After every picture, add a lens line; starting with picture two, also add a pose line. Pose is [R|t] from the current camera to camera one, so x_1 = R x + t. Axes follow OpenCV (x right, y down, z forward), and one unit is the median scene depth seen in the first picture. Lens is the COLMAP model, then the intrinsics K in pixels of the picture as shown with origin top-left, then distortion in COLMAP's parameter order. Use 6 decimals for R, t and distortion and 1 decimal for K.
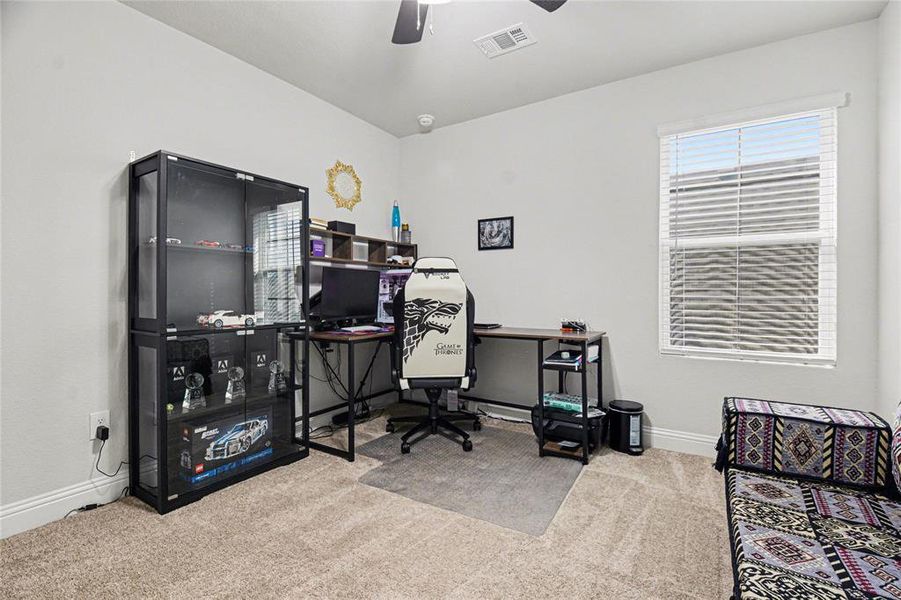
lens RADIAL K [[403.2, 0, 455.3], [0, 403.2, 297.4], [0, 0, 1]] dist [0.001628, -0.001024]
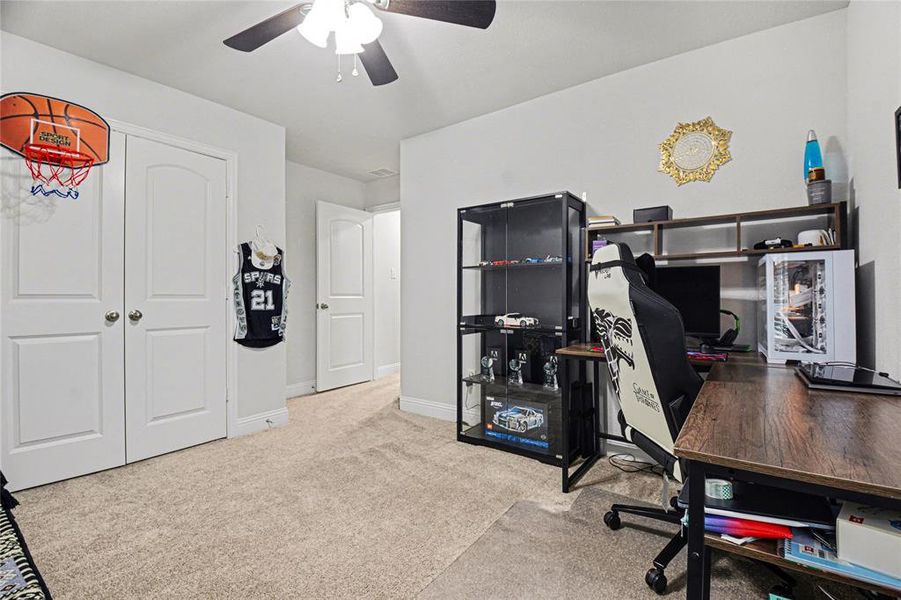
lens RADIAL K [[403.2, 0, 455.7], [0, 403.2, 295.2], [0, 0, 1]] dist [0.001628, -0.001024]
pose [[-0.066399, -0.001446, -0.997792, 0.703850], [-0.006487, 0.999978, -0.001017, -0.021118], [0.997772, 0.006405, -0.066407, 0.912006]]
